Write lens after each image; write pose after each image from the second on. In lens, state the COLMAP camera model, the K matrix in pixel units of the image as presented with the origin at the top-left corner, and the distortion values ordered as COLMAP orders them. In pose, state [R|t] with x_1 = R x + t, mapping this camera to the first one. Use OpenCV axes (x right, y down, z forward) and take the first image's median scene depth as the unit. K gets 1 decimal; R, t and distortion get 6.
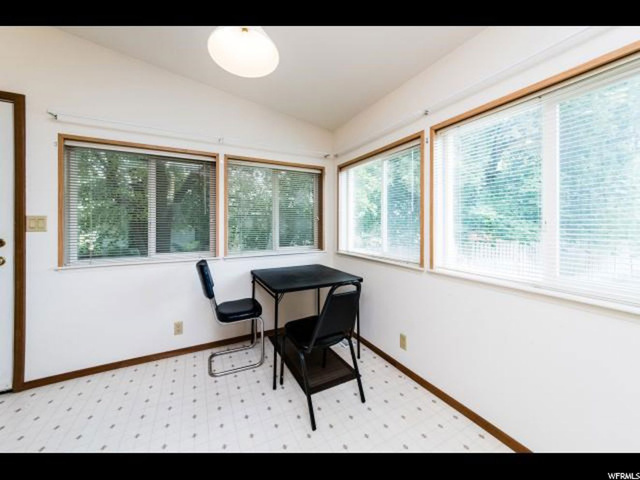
lens RADIAL K [[233.9, 0, 302.5], [0, 233.9, 223.3], [0, 0, 1]] dist [0.008487, 0.001061]
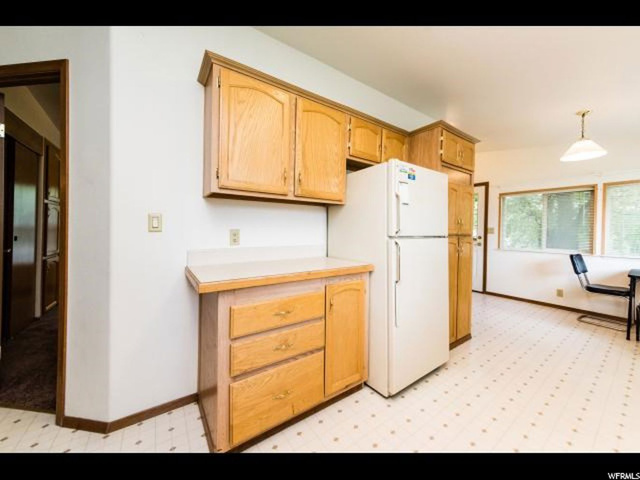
lens RADIAL K [[233.9, 0, 319.8], [0, 233.9, 234.6], [0, 0, 1]] dist [0.008487, 0.001061]
pose [[0.176854, 0.018490, -0.984063, 1.028648], [-0.009501, 0.999809, 0.017078, 0.016670], [0.984191, 0.006329, 0.176995, -1.243770]]
